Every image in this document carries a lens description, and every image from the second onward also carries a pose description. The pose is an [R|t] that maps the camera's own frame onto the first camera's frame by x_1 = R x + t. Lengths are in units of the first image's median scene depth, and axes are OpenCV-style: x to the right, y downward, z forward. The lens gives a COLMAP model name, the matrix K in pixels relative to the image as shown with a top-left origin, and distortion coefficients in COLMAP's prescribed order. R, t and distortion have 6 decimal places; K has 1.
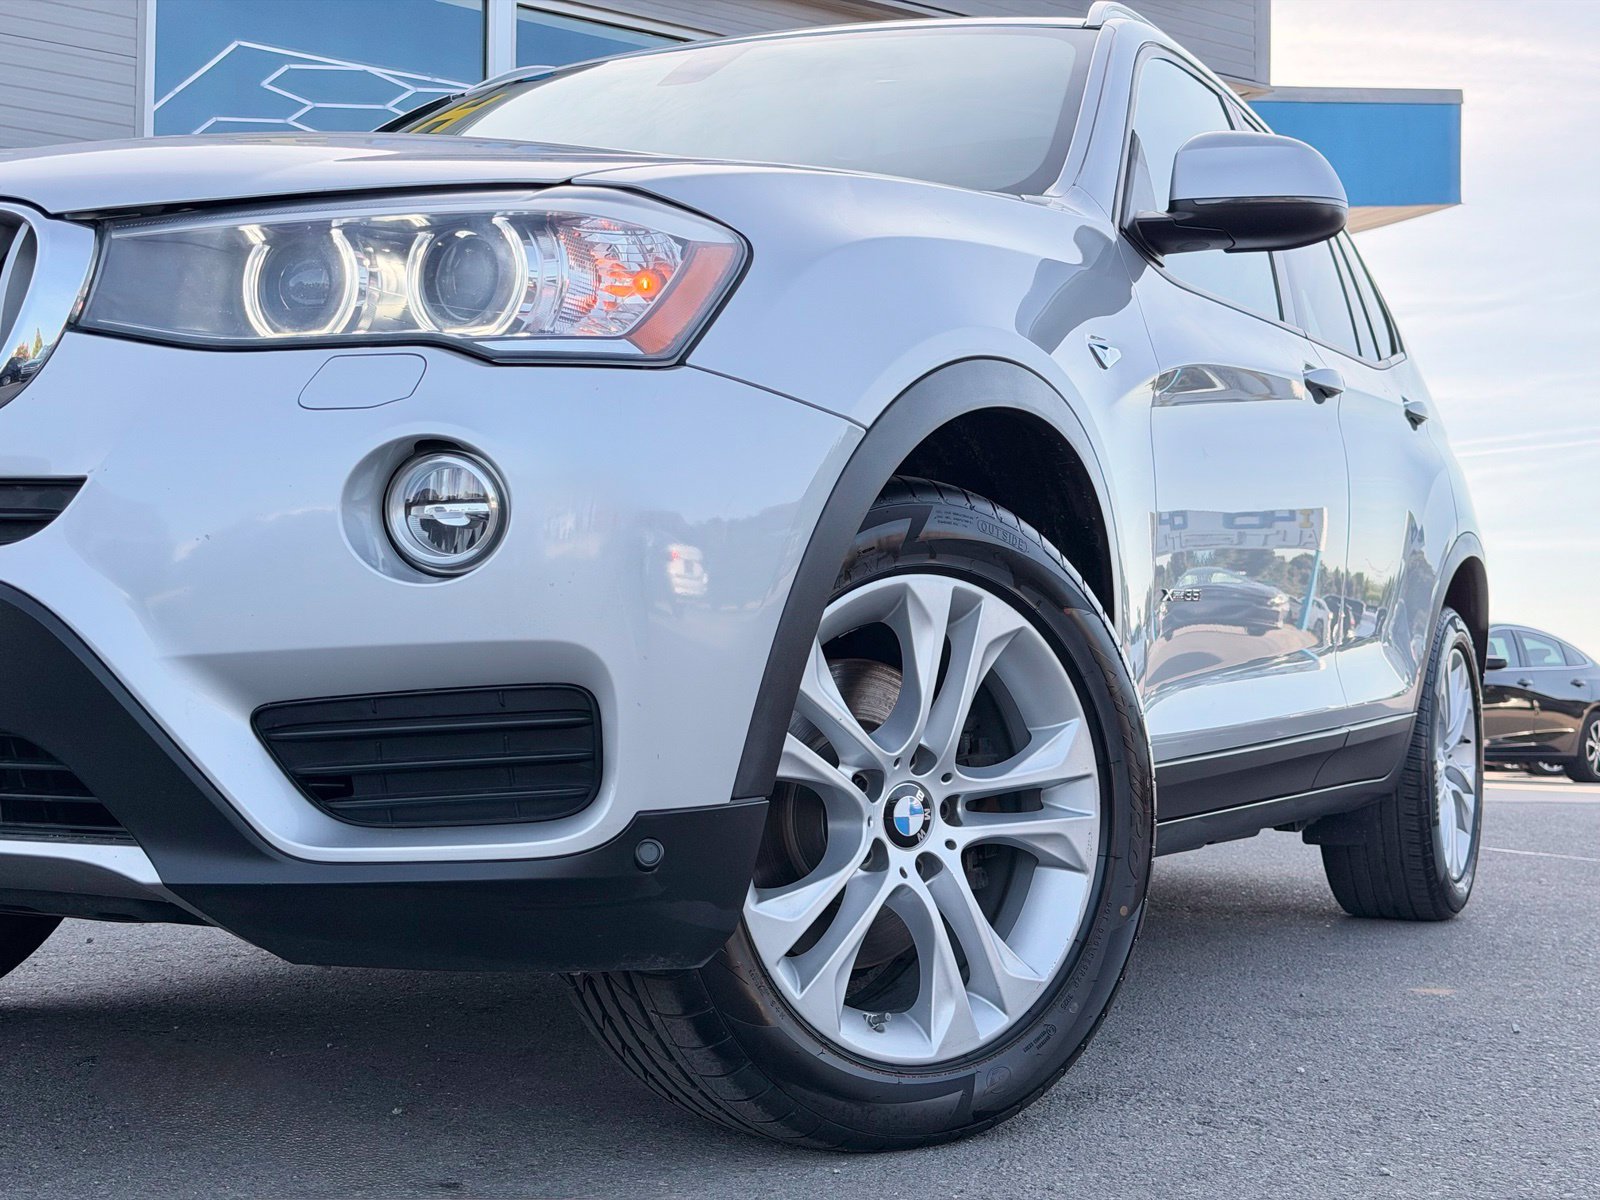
lens RADIAL K [[2311.5, 0, 795.8], [0, 2311.5, 597.6], [0, 0, 1]] dist [0.158757, 0.000000]
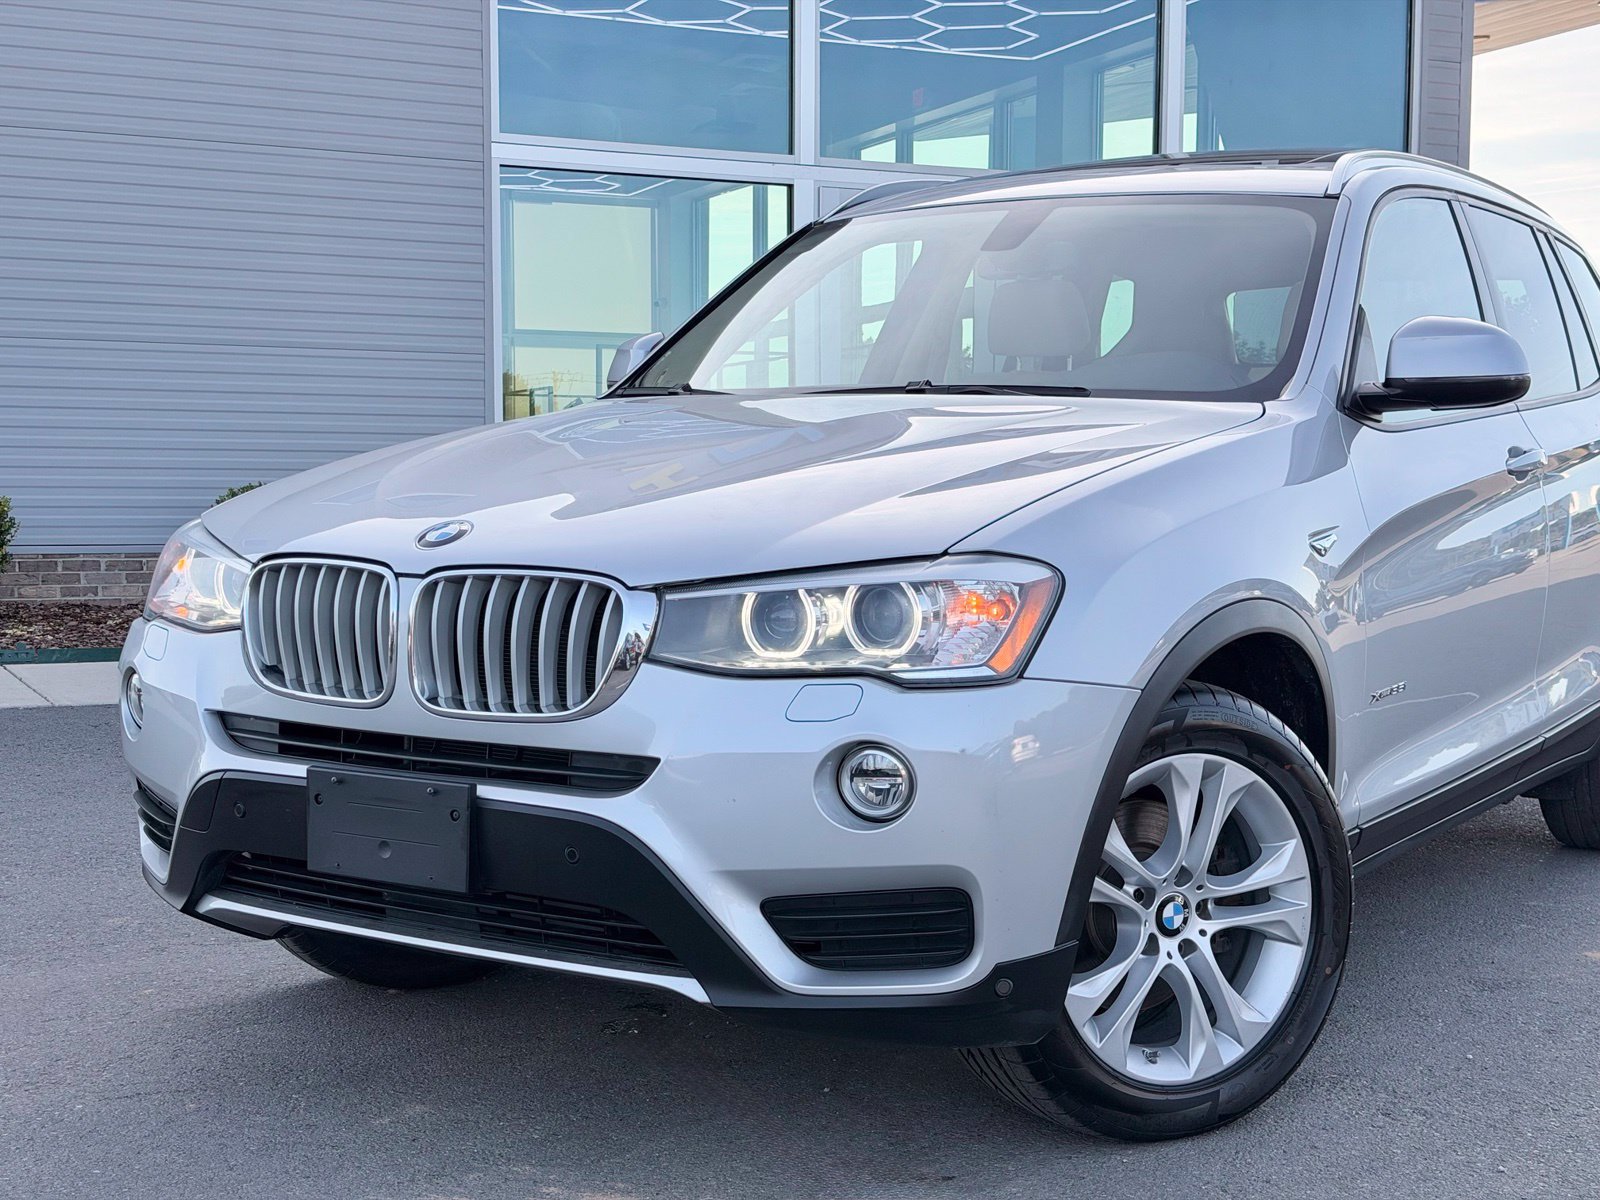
lens RADIAL K [[2311.5, 0, 802.6], [0, 2311.5, 605.5], [0, 0, 1]] dist [0.158757, 0.000000]
pose [[0.992580, -0.002875, -0.121558, -0.004670], [0.016670, 0.993498, 0.112618, -0.281195], [0.120444, -0.113809, 0.986175, -0.475396]]
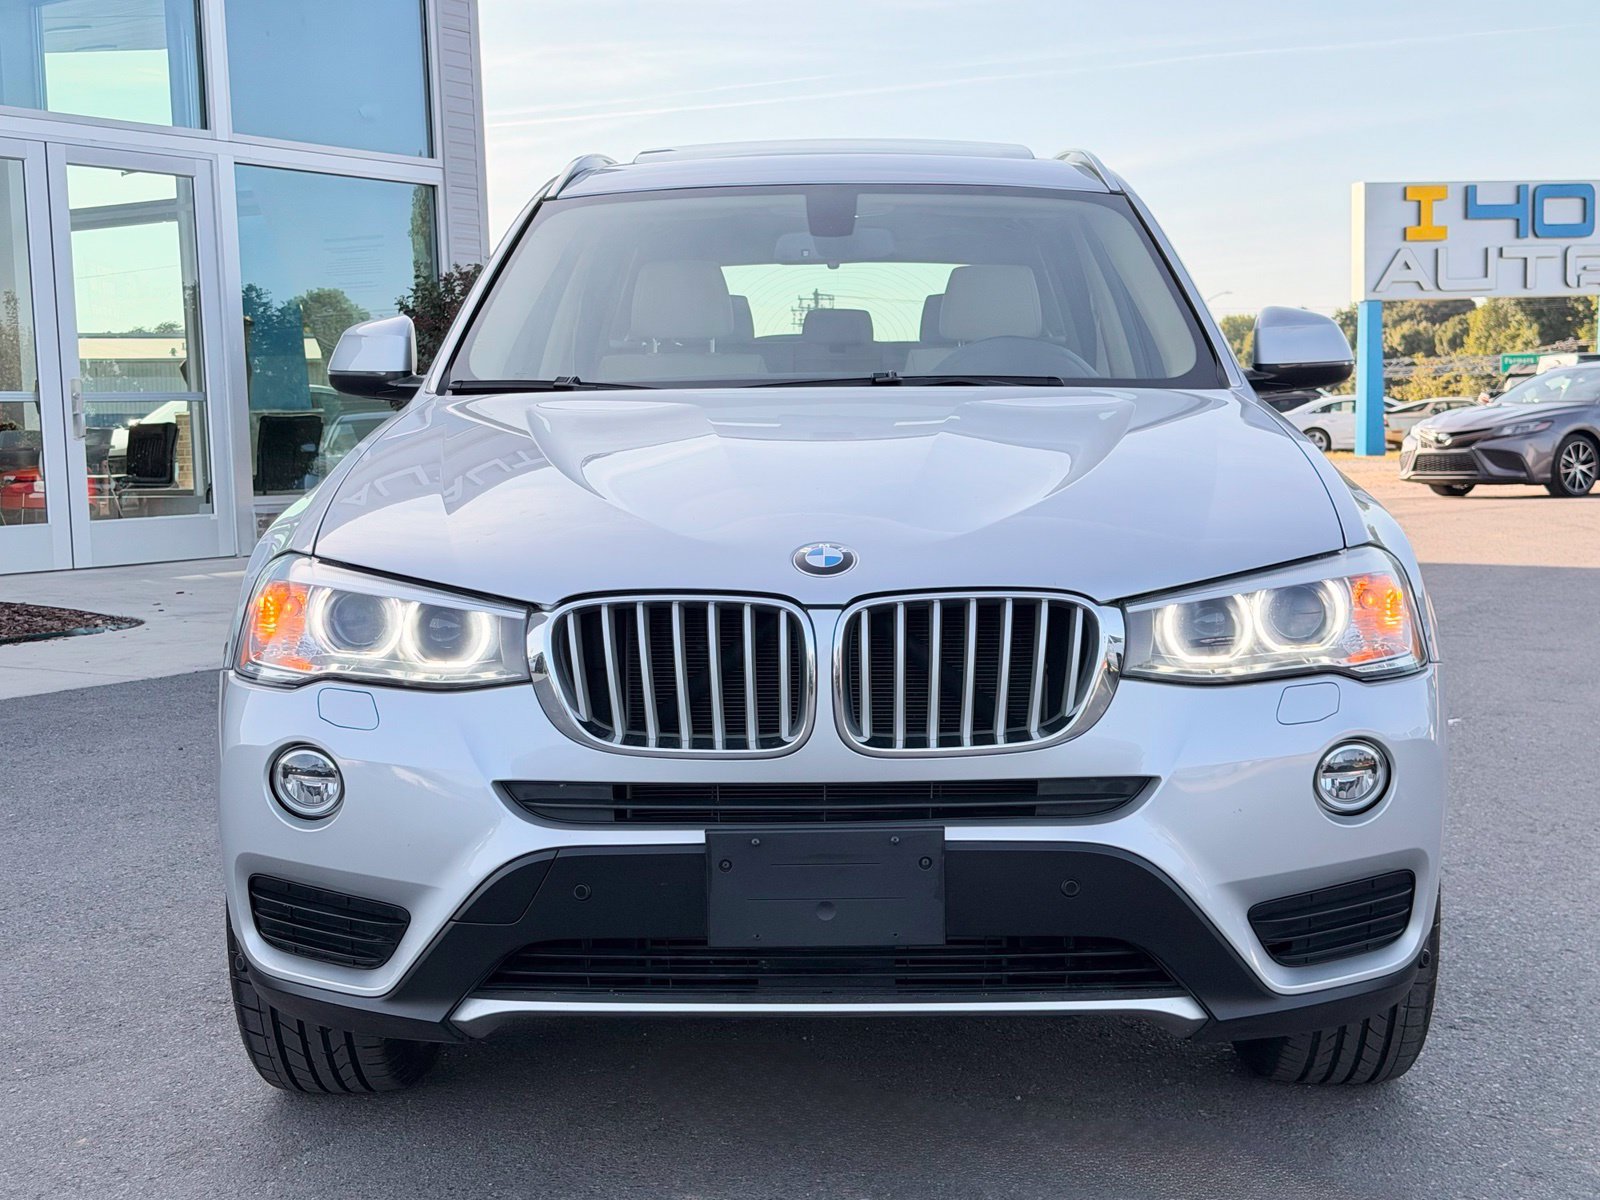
lens RADIAL K [[2311.5, 0, 859.3], [0, 2311.5, 575.2], [0, 0, 1]] dist [0.158757, 0.000000]
pose [[0.904660, -0.069563, 0.420417, -0.946580], [0.016839, 0.991651, 0.127846, -0.325384], [-0.425801, -0.108578, 0.898279, -0.259925]]
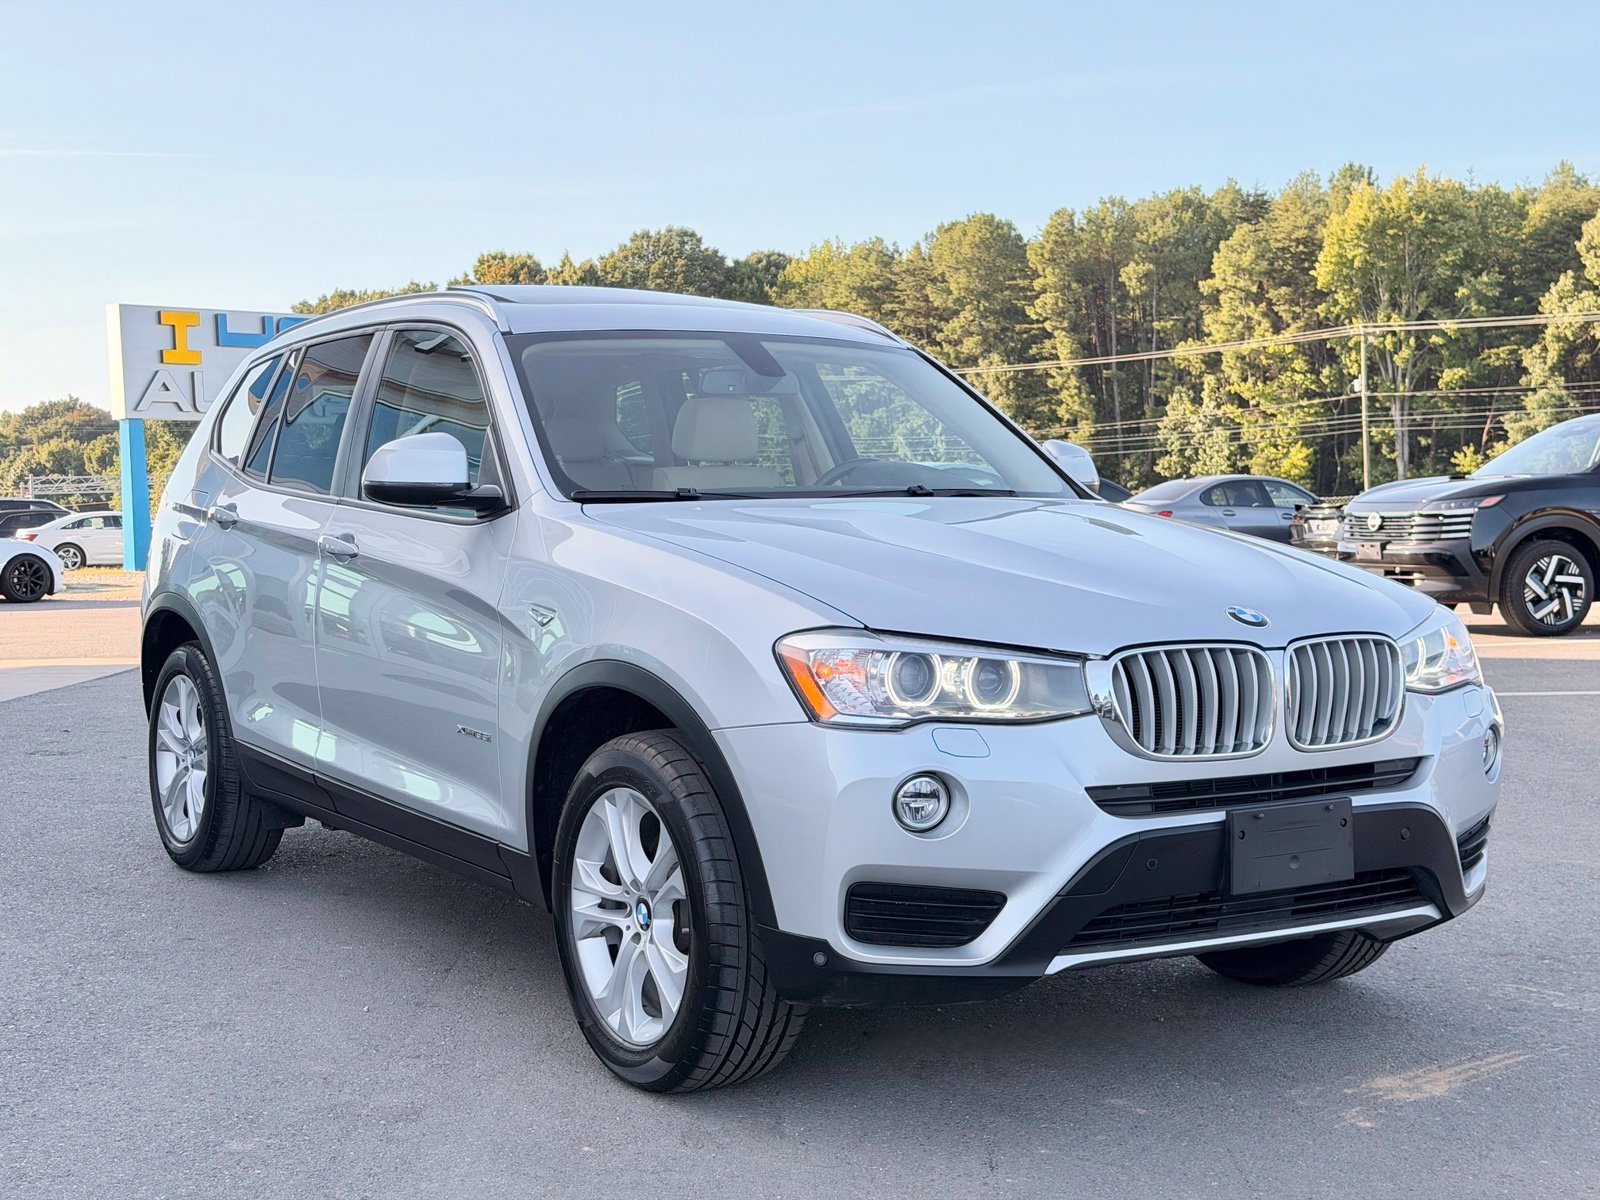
lens RADIAL K [[2311.5, 0, 797.4], [0, 2311.5, 591.7], [0, 0, 1]] dist [0.158757, 0.000000]
pose [[0.490706, -0.065071, 0.868892, -2.217970], [-0.016995, 0.996303, 0.084211, -0.337227], [-0.871160, -0.056090, 0.487786, 0.341127]]
